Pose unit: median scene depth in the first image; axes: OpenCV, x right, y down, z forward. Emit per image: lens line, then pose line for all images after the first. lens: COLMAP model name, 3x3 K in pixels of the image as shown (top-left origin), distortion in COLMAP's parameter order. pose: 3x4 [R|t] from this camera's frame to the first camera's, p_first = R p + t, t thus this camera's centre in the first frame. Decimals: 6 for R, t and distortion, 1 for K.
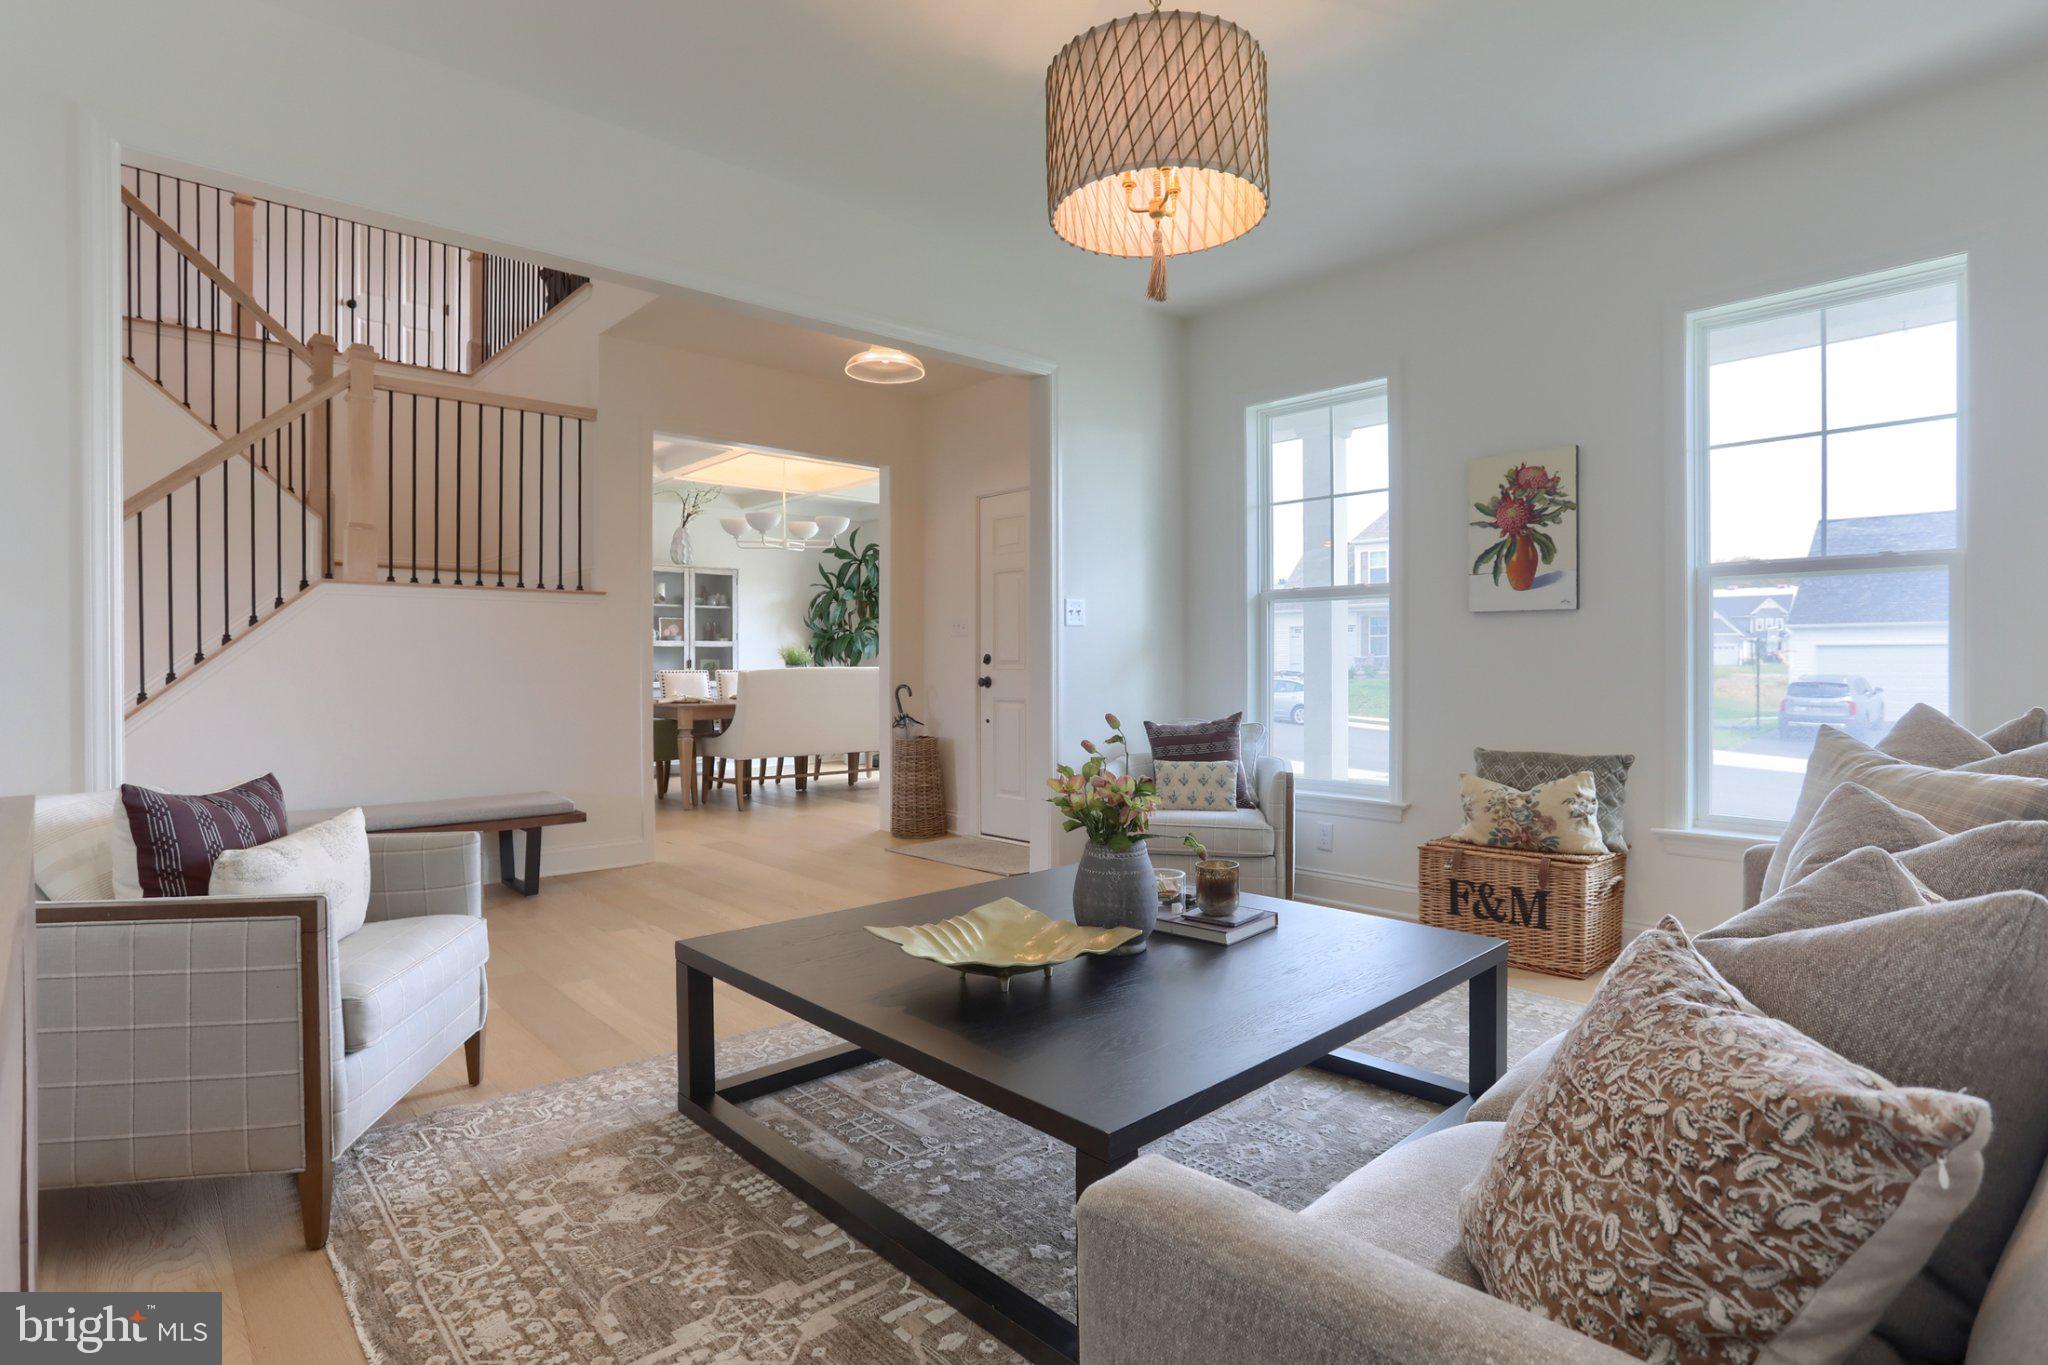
lens RADIAL K [[1063.0, 0, 1017.4], [0, 1063.0, 666.3], [0, 0, 1]] dist [-0.002017, 0.001447]
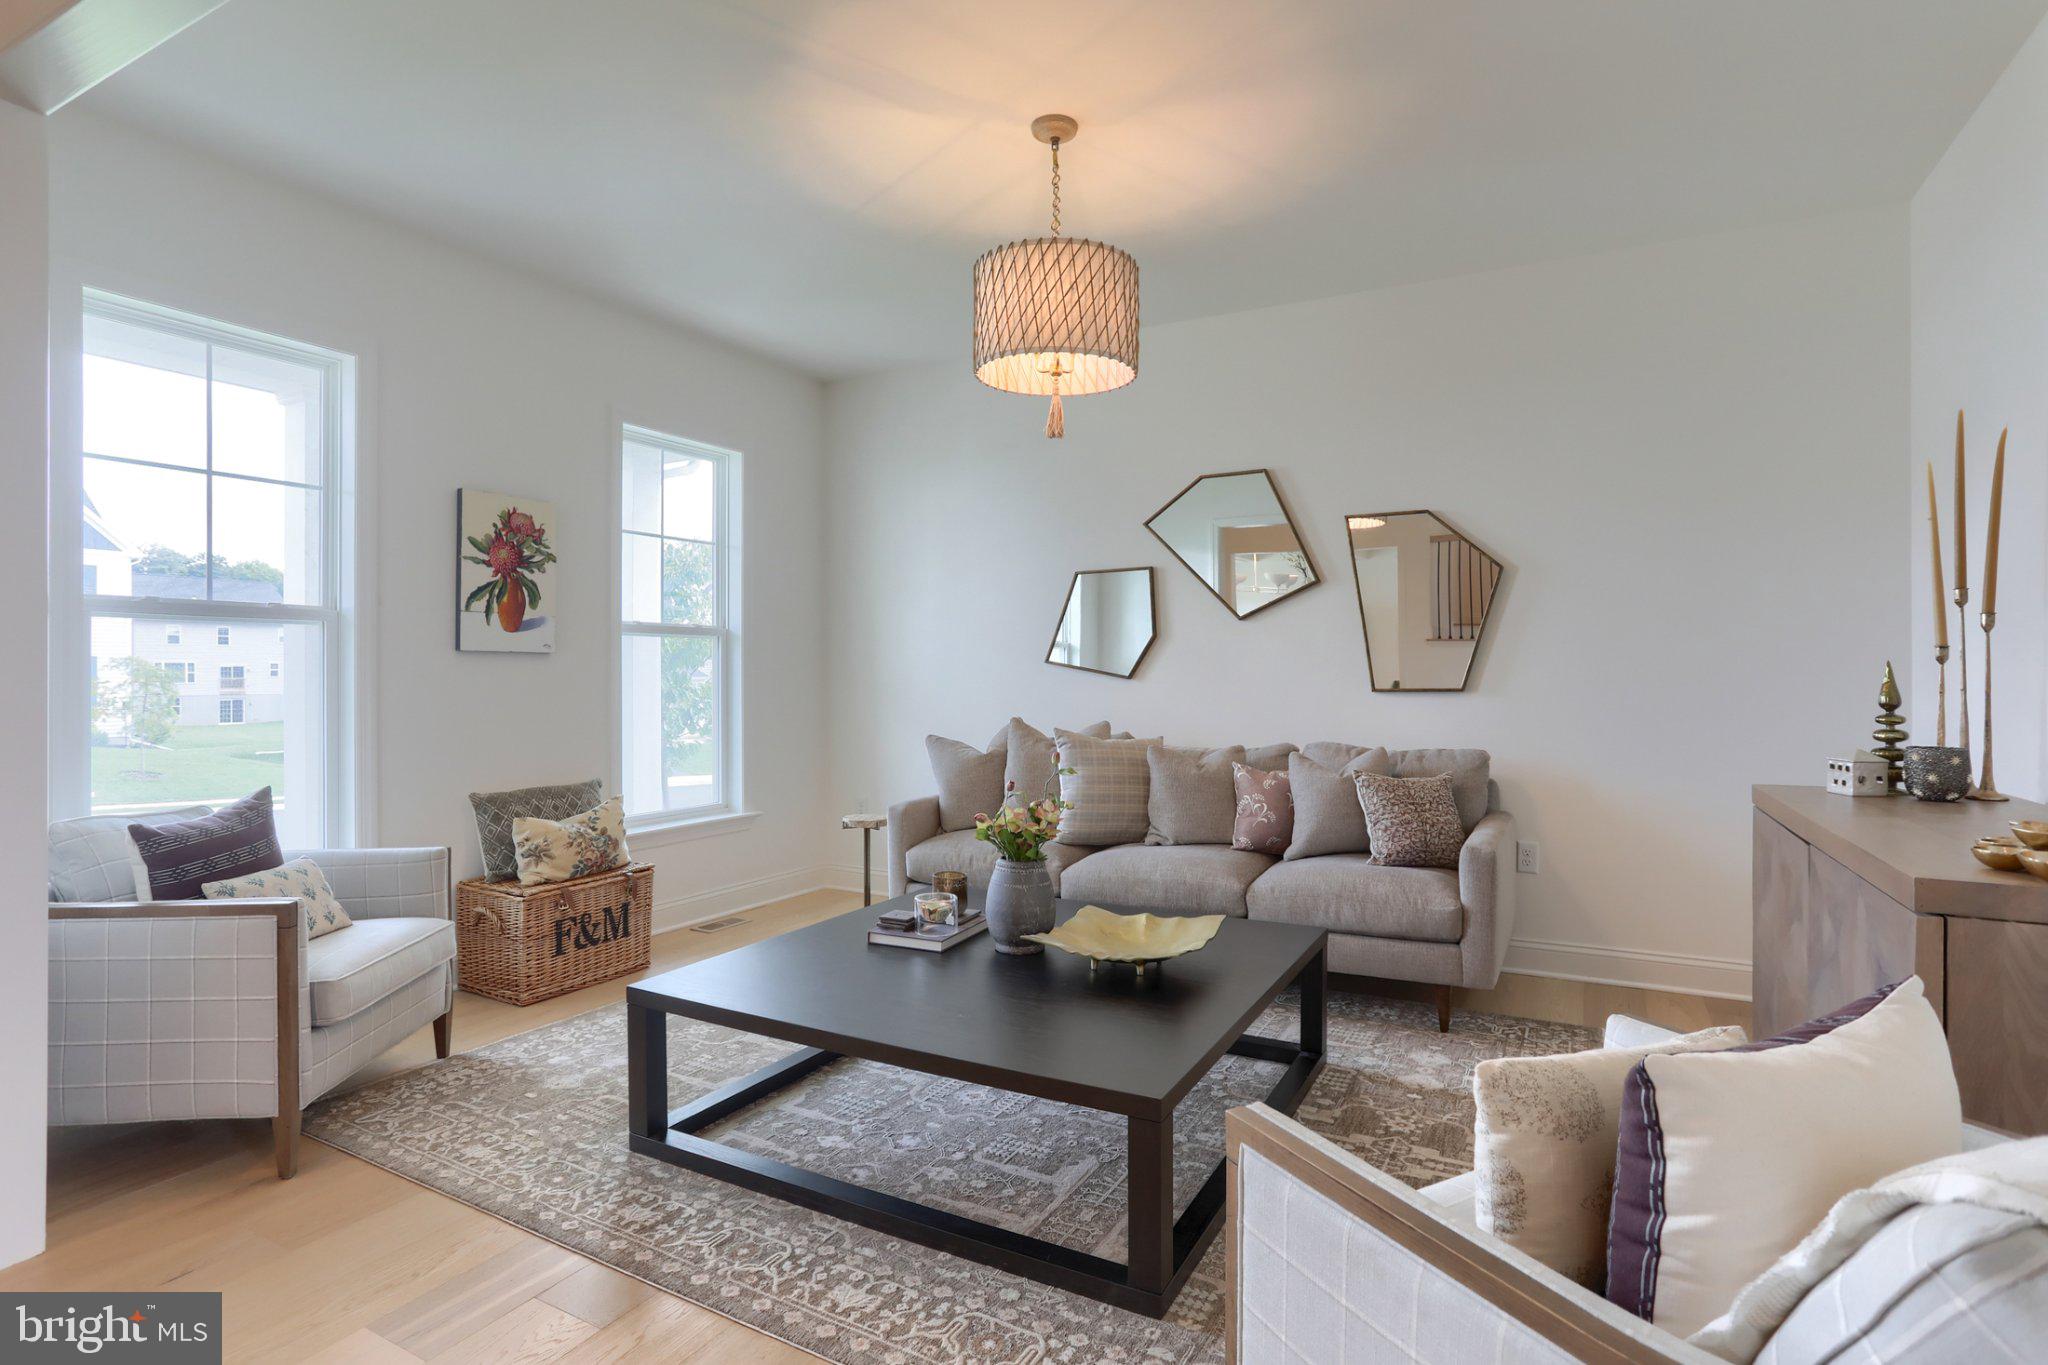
lens RADIAL K [[1063.0, 0, 1028.0], [0, 1063.0, 678.3], [0, 0, 1]] dist [-0.002017, 0.001447]
pose [[-0.307986, 0.002918, 0.951386, -0.644811], [0.013720, 0.999905, 0.001374, -0.021680], [-0.951292, 0.013476, -0.307997, 0.842087]]
